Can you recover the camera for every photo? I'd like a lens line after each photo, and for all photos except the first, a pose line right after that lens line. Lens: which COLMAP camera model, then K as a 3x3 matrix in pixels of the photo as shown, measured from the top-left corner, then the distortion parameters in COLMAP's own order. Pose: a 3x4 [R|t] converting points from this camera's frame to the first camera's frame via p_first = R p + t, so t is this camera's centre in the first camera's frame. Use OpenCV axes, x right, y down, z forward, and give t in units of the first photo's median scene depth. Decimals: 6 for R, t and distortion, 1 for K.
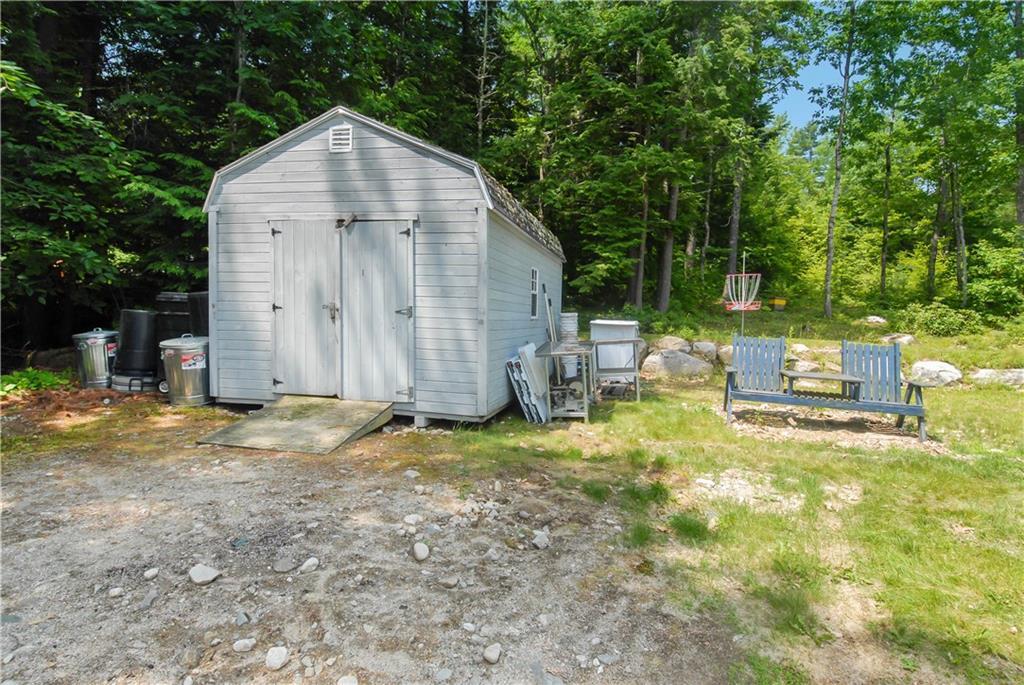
lens RADIAL K [[532.2, 0, 512.0], [0, 532.2, 342.5], [0, 0, 1]] dist [0.023951, -0.037886]
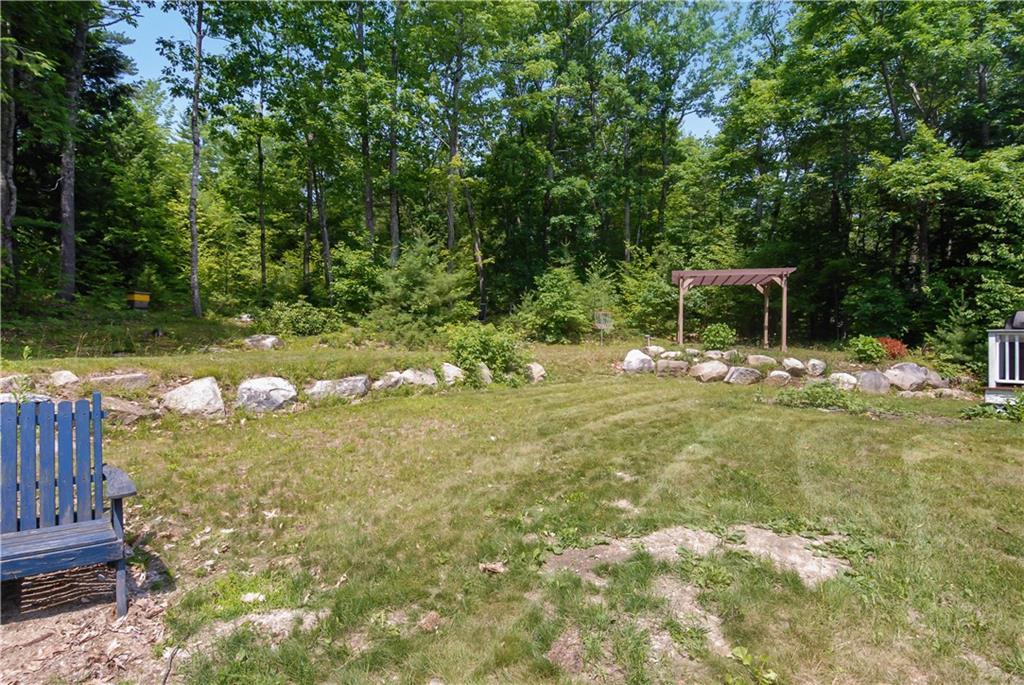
lens RADIAL K [[578.3, 0, 512.0], [0, 578.3, 342.5], [0, 0, 1]] dist [0.053572, -0.000172]
pose [[0.549267, -0.054519, 0.833867, 0.098878], [0.053839, 0.998105, 0.029793, -0.008182], [-0.833911, 0.028530, 0.551161, 0.077772]]
